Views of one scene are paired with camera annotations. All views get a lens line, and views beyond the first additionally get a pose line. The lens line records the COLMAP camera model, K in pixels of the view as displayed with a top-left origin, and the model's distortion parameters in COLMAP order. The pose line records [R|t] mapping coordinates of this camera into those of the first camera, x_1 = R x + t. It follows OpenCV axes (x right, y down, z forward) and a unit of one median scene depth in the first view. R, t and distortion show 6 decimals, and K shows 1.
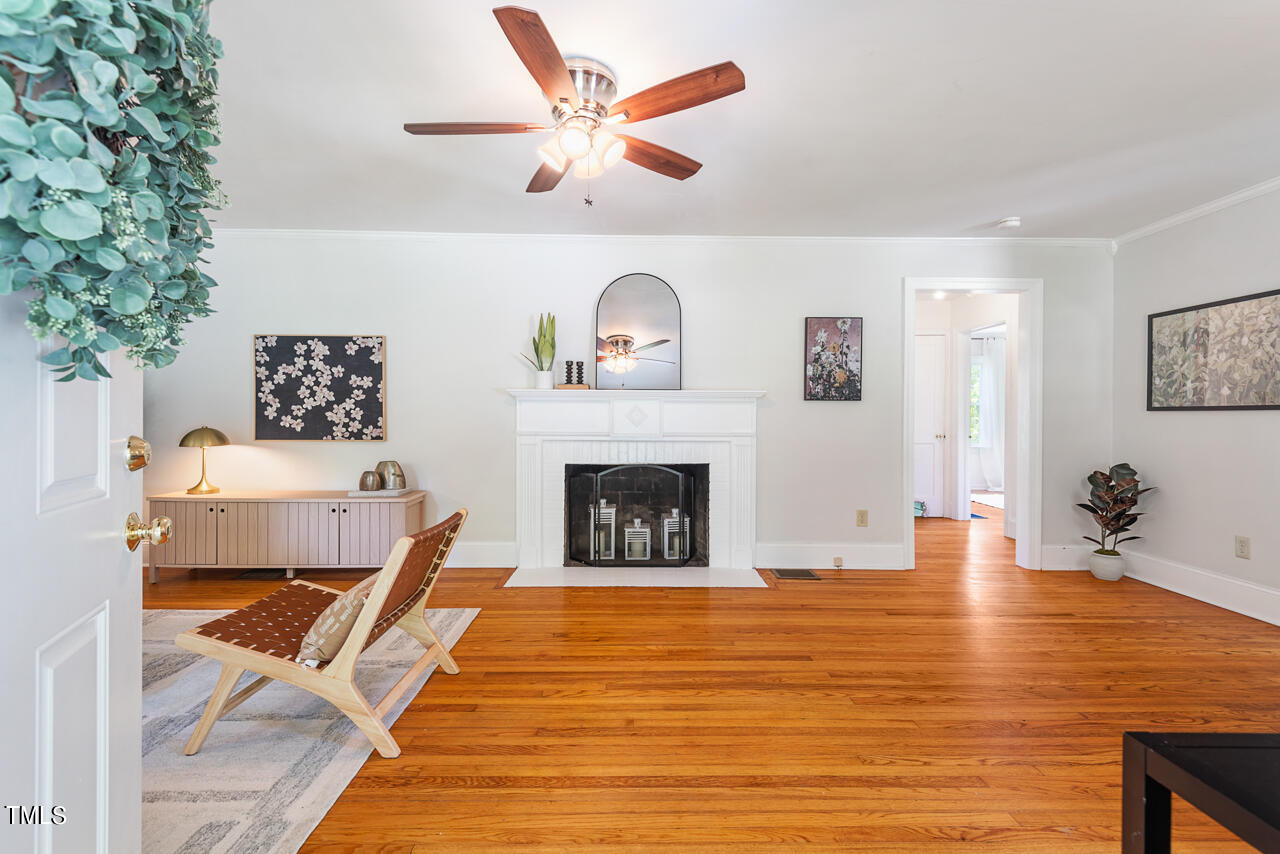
lens RADIAL K [[583.7, 0, 644.5], [0, 583.7, 420.6], [0, 0, 1]] dist [0.030647, -0.016411]
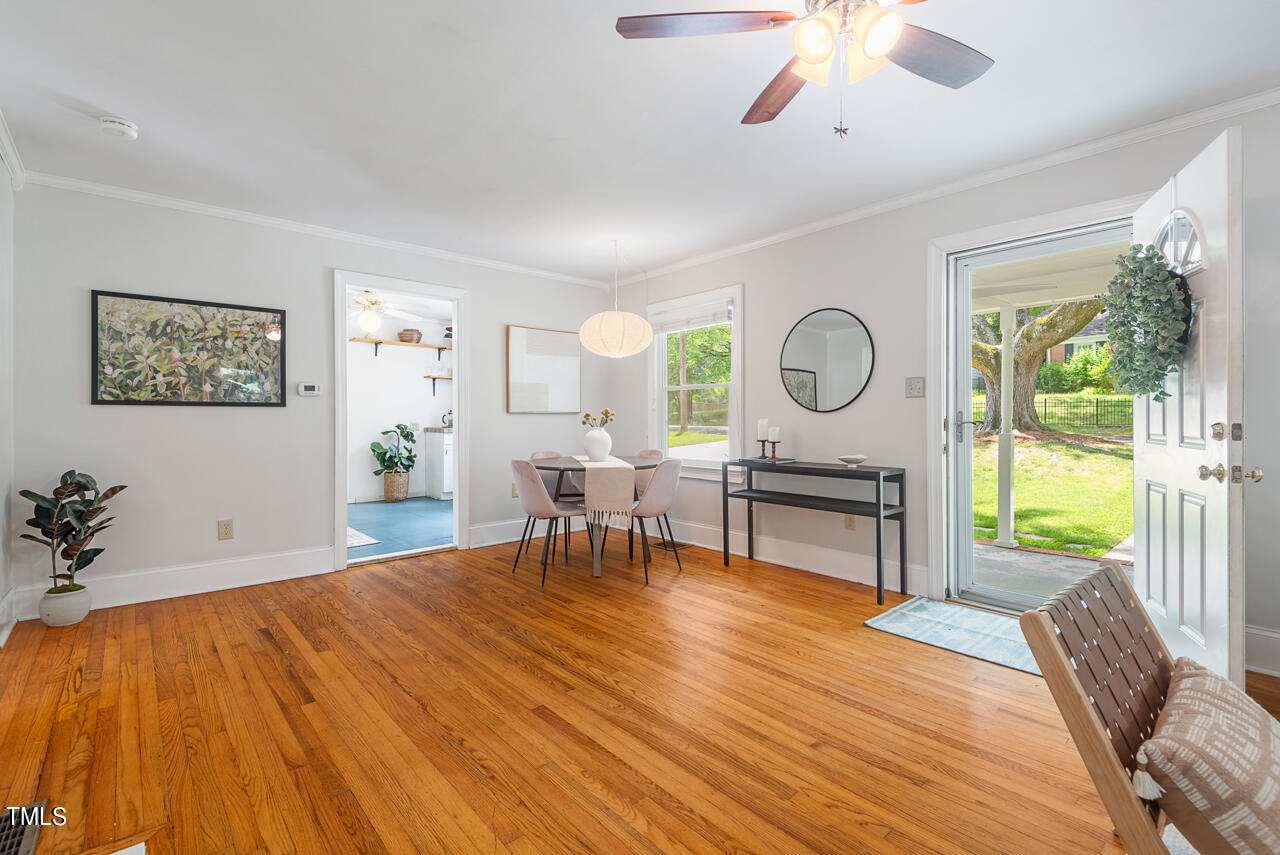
lens RADIAL K [[583.7, 0, 644.5], [0, 583.7, 421.1], [0, 0, 1]] dist [0.030647, -0.016411]
pose [[-0.650907, -0.006642, 0.759128, -0.279406], [0.004255, 0.999914, 0.012397, -0.000208], [-0.759145, 0.011299, -0.650823, 0.923411]]
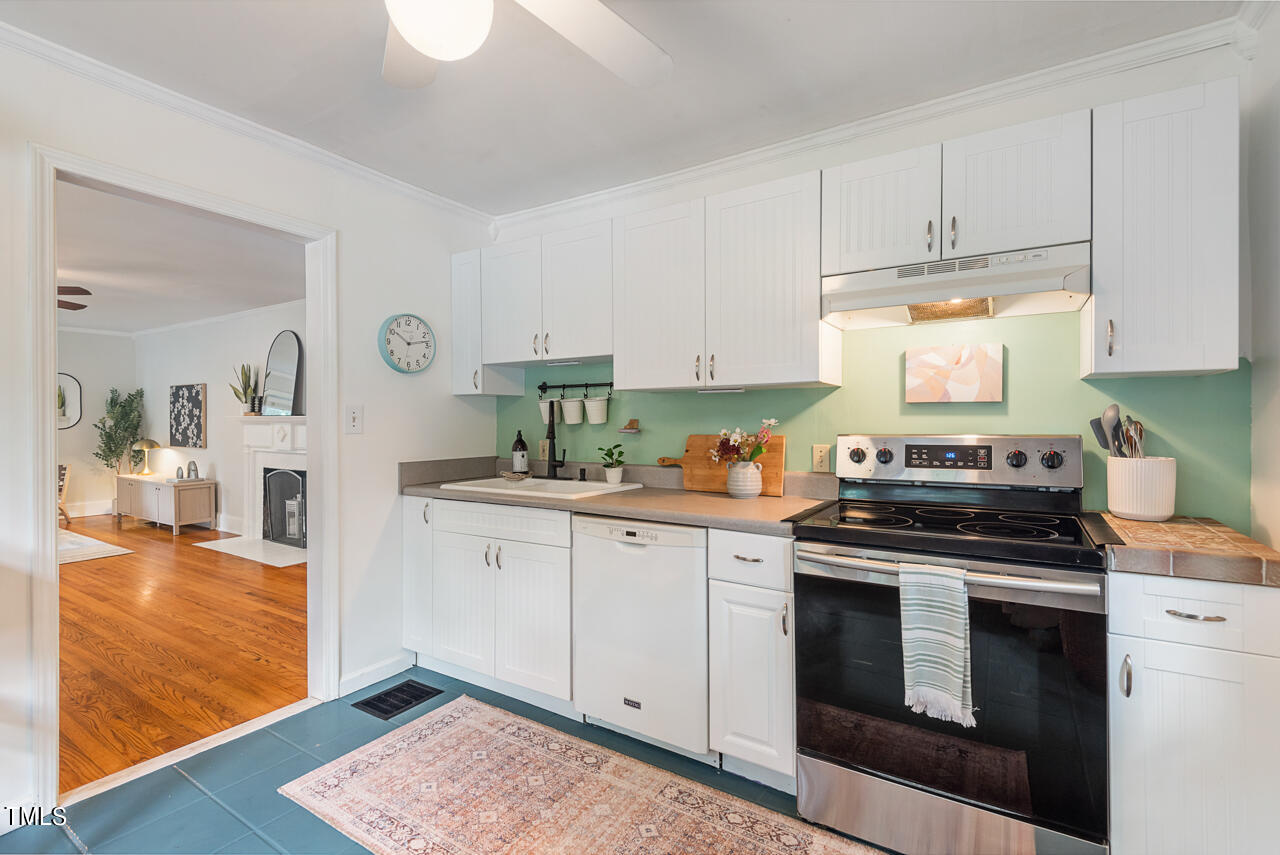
lens RADIAL K [[583.7, 0, 644.5], [0, 583.7, 421.1], [0, 0, 1]] dist [0.030647, -0.016411]
pose [[0.837233, -0.002730, -0.546839, 1.493730], [0.000935, 0.999993, -0.003560, -0.034607], [0.546845, 0.002470, 0.837230, 0.314247]]
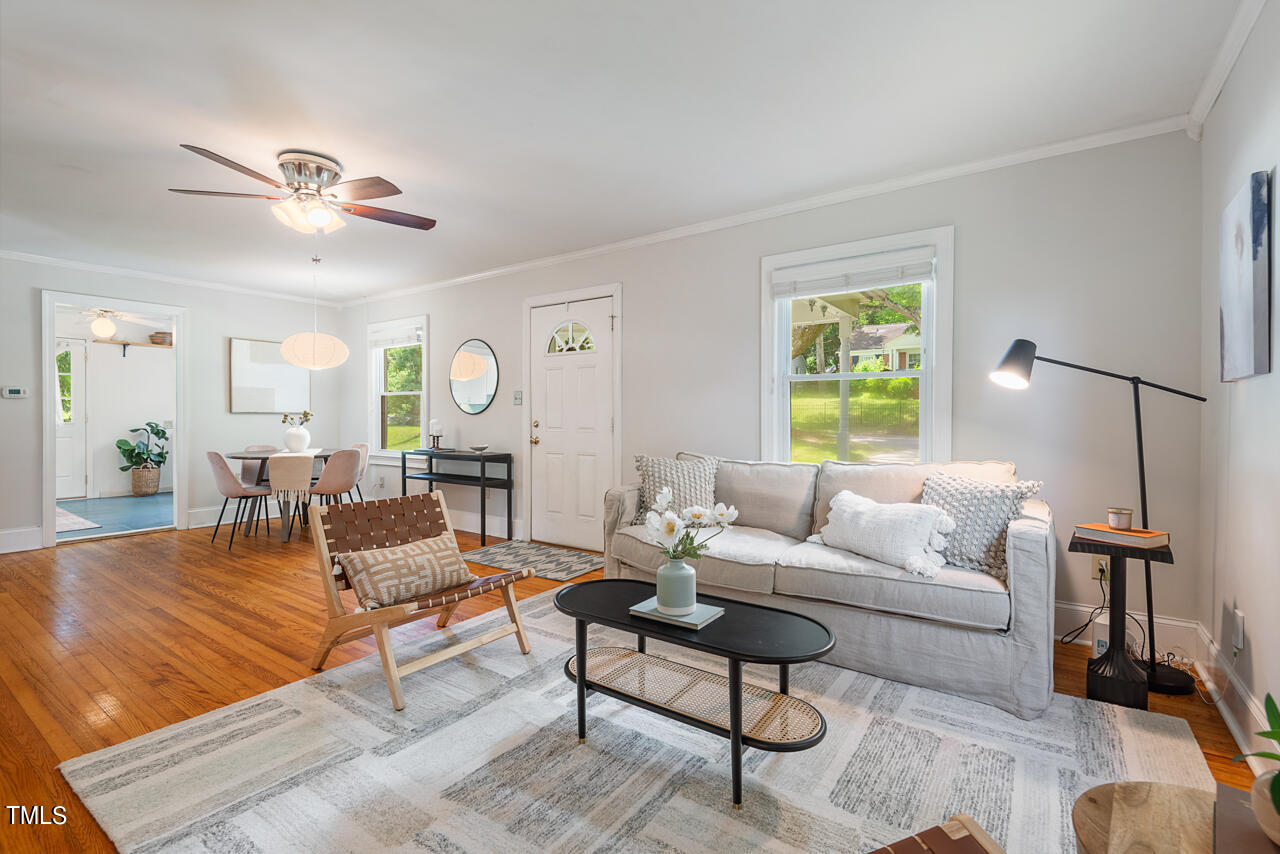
lens RADIAL K [[583.7, 0, 644.5], [0, 583.7, 420.6], [0, 0, 1]] dist [0.030647, -0.016411]
pose [[-0.802362, -0.009836, 0.596756, -0.843572], [-0.001530, 0.999895, 0.014424, -0.007120], [-0.596835, 0.010660, -0.802293, 0.901122]]
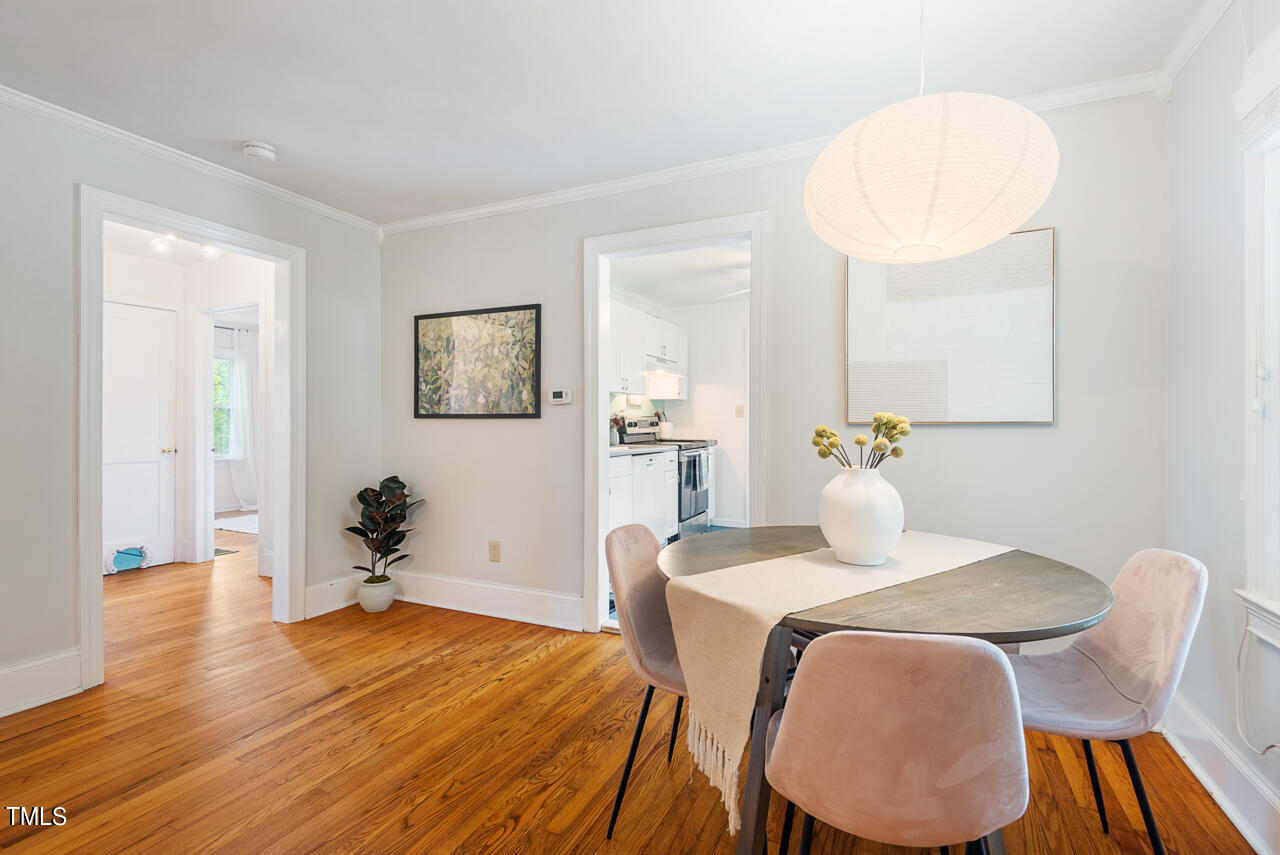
lens RADIAL K [[583.7, 0, 644.5], [0, 583.7, 421.1], [0, 0, 1]] dist [0.030647, -0.016411]
pose [[0.431642, 0.002435, 0.902042, 0.167415], [0.004432, 0.999979, -0.004820, -0.005655], [-0.902034, 0.006078, 0.431622, 0.265841]]
